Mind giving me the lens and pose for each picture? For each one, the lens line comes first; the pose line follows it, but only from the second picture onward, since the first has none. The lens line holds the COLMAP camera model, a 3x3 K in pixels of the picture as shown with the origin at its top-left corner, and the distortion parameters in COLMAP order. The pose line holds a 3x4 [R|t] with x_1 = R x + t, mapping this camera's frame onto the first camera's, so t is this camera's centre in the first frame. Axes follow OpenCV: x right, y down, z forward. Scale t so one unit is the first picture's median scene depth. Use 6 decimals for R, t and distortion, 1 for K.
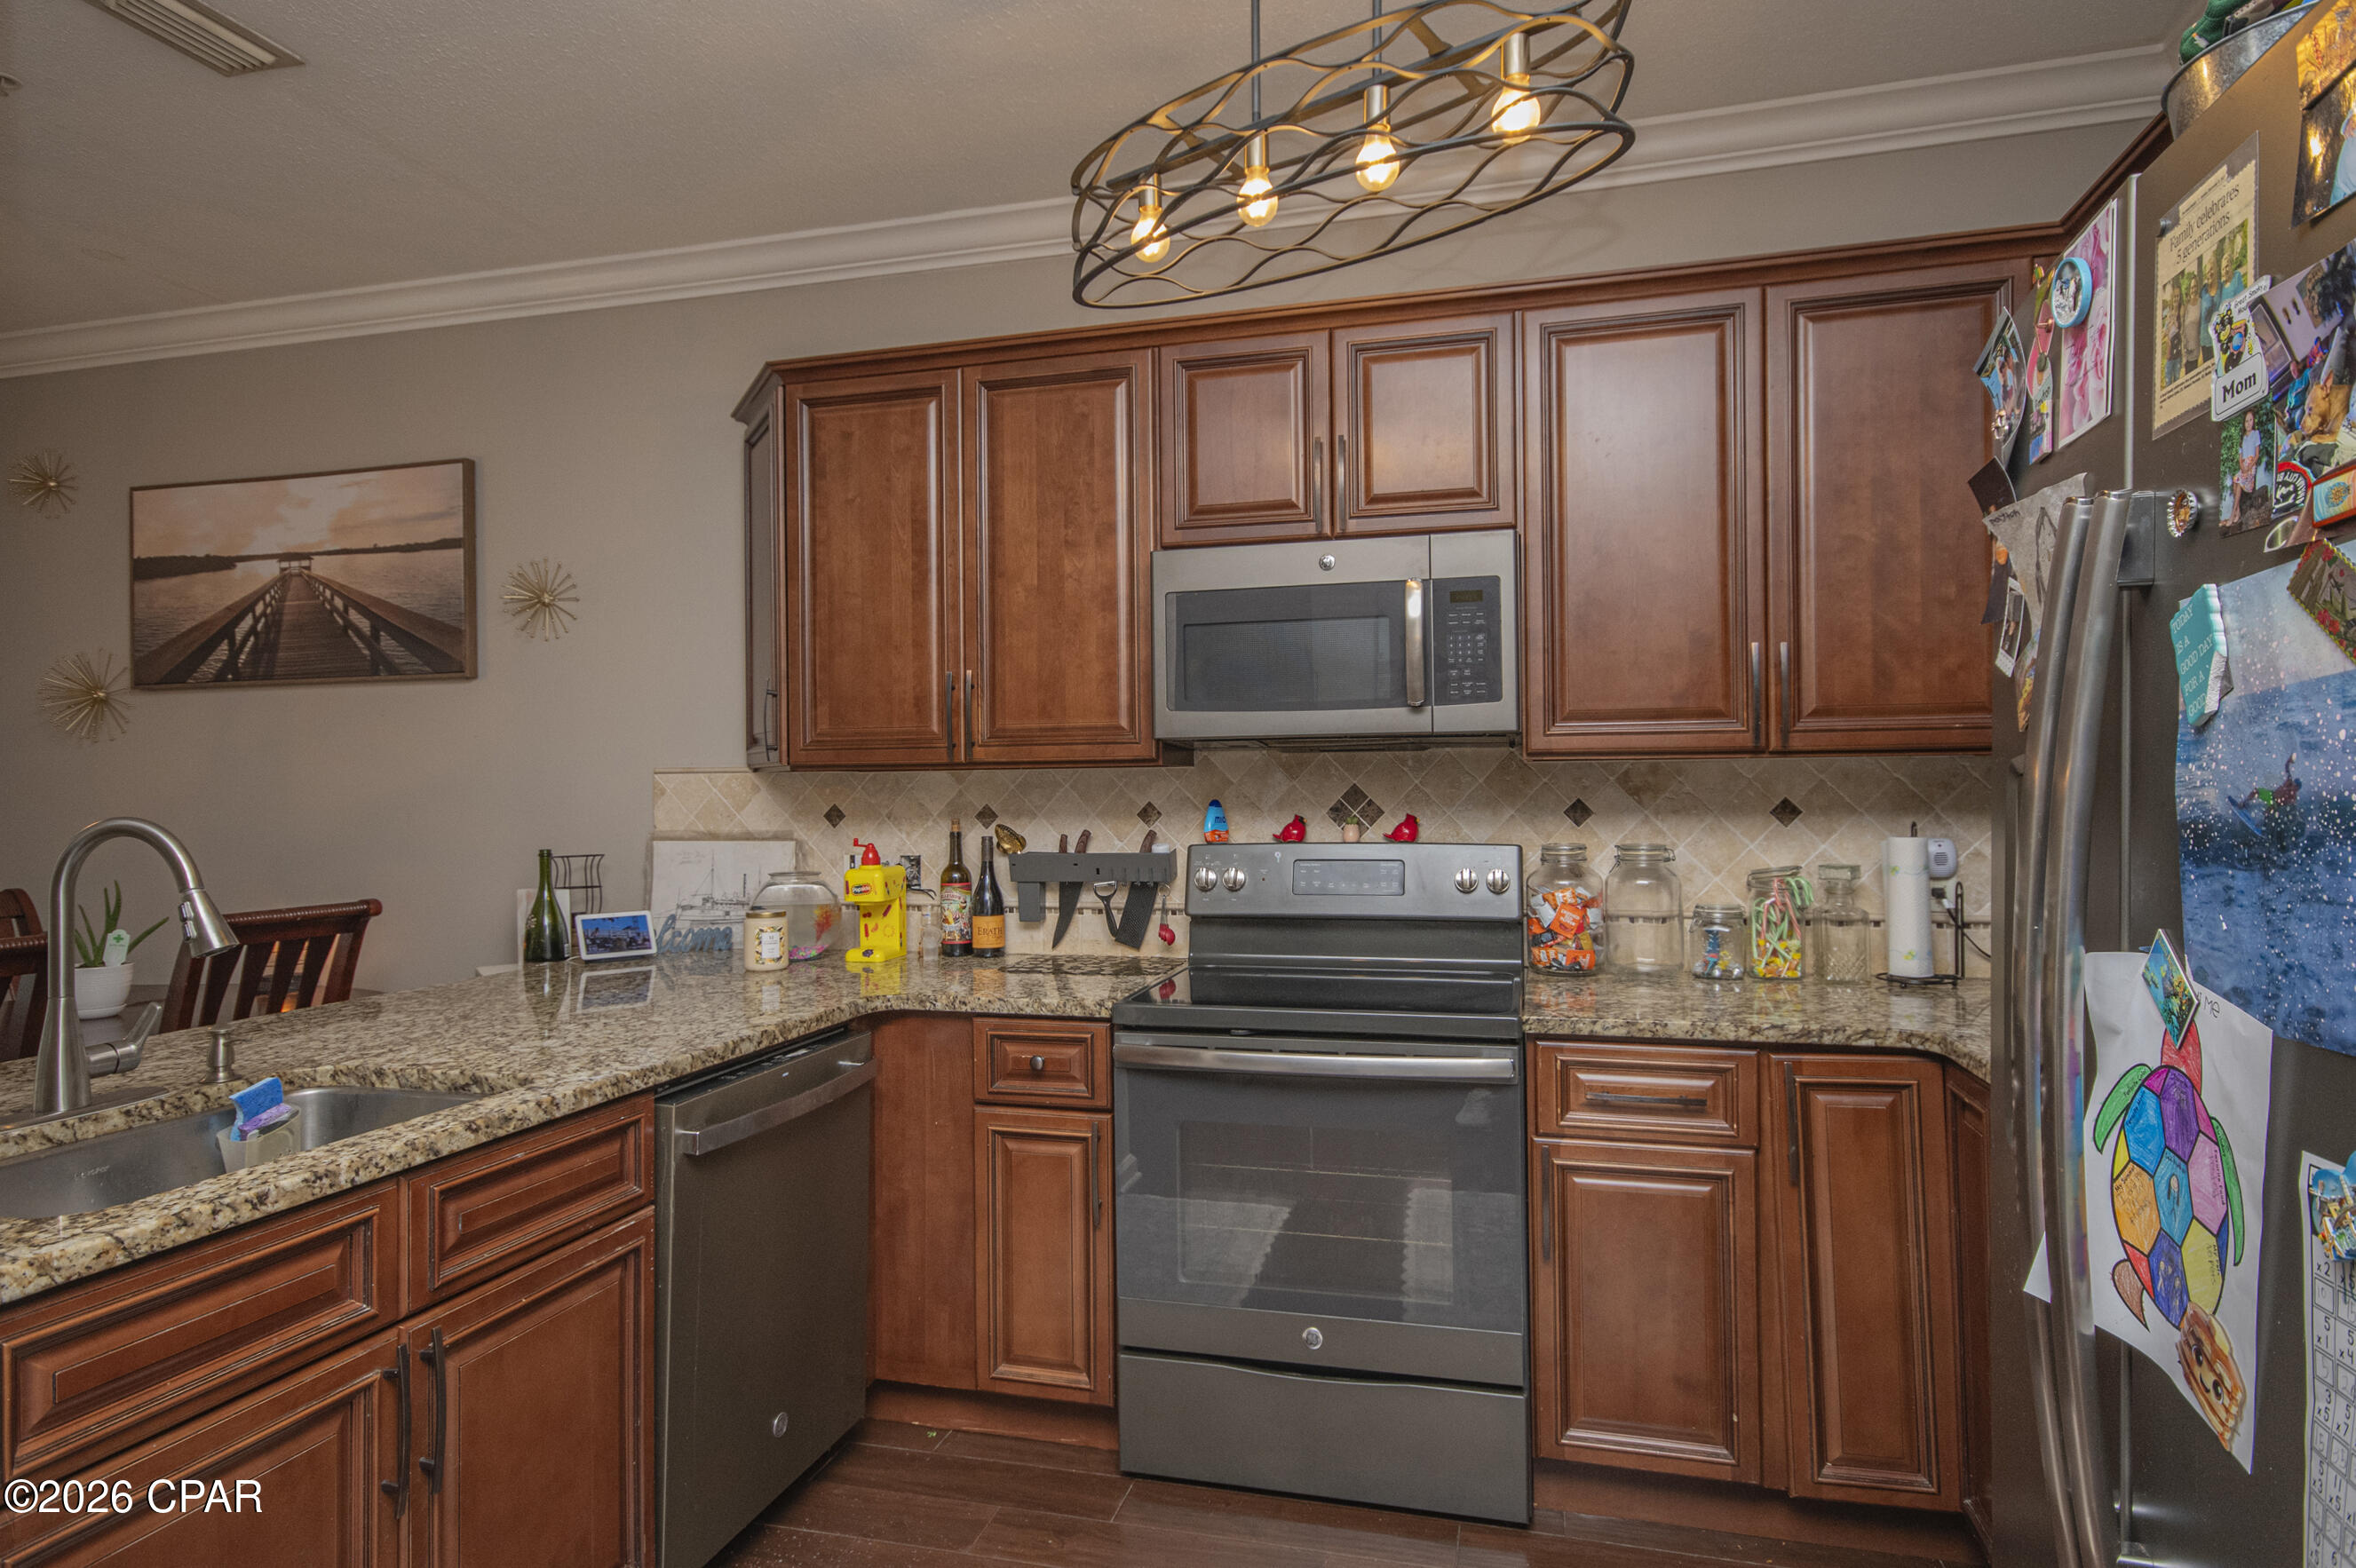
lens RADIAL K [[1282.8, 0, 1184.4], [0, 1282.8, 780.9], [0, 0, 1]] dist [0.024516, 0.000024]
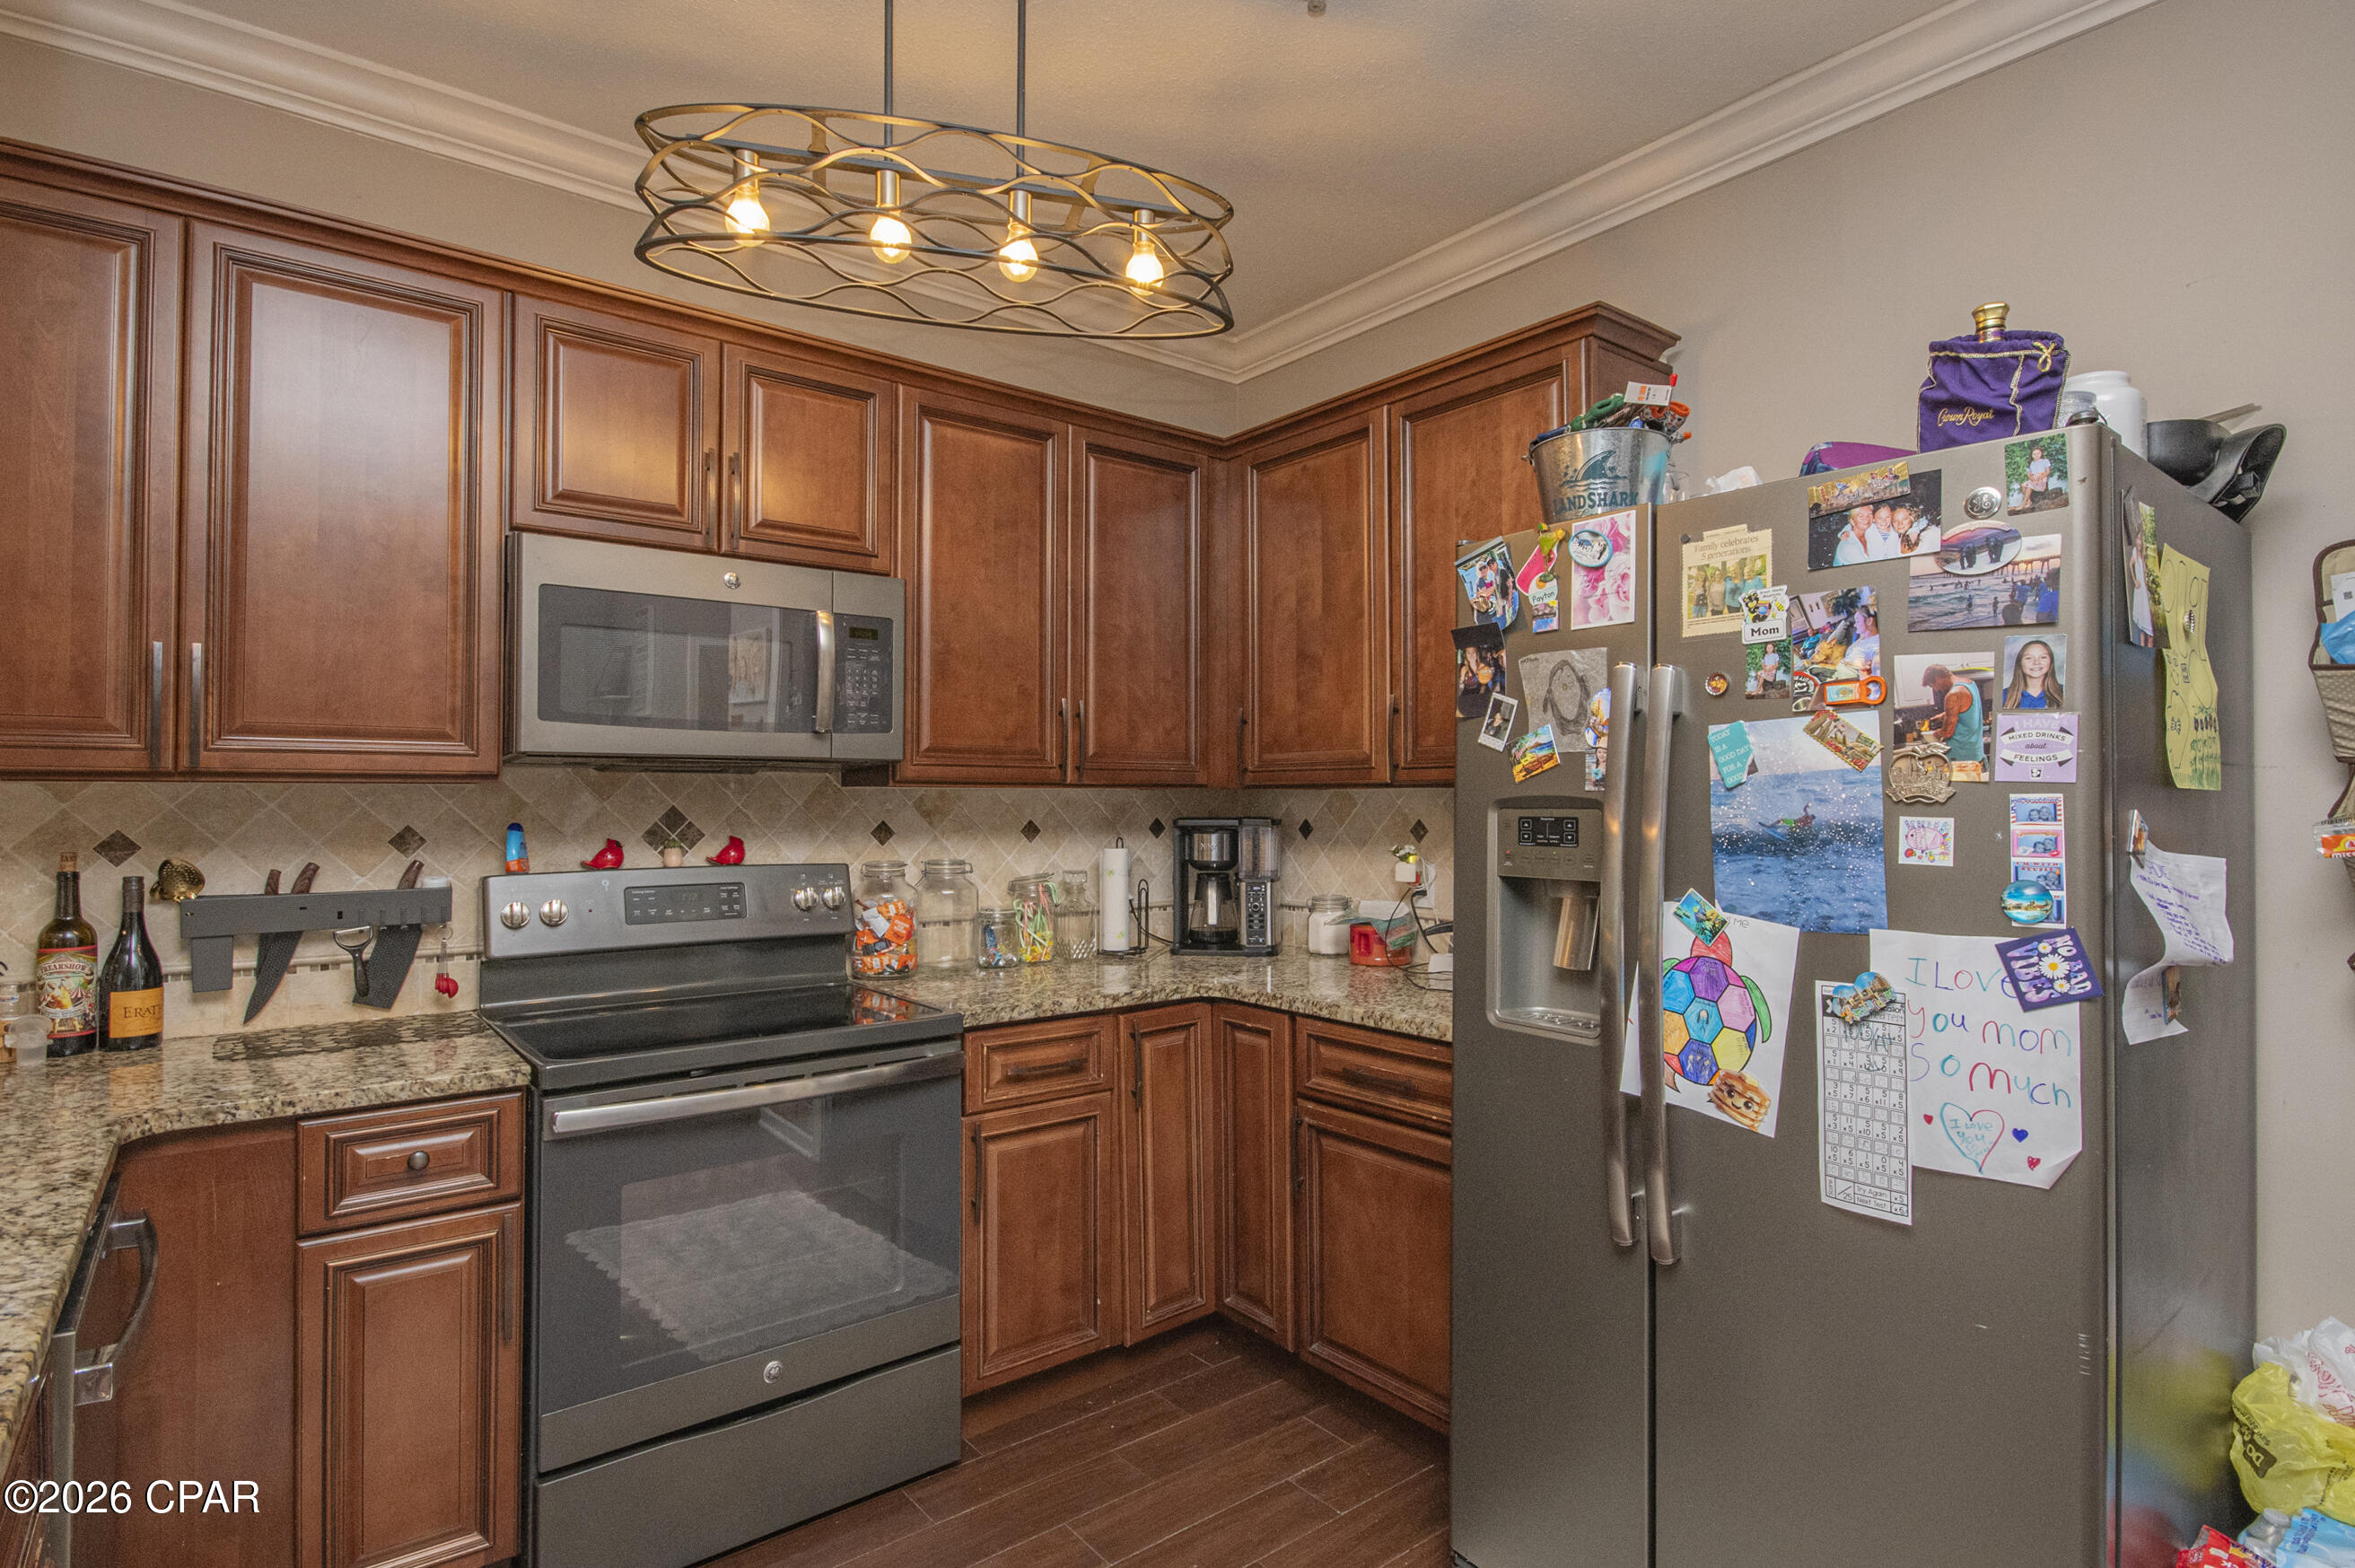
lens RADIAL K [[1204.4, 0, 1177.2], [0, 1204.4, 778.2], [0, 0, 1]] dist [0.004718, 0.002629]
pose [[0.603935, 0.025348, 0.796630, -0.357876], [-0.010263, 0.999659, -0.024028, -0.000729], [-0.796967, 0.006336, 0.603989, 0.152050]]
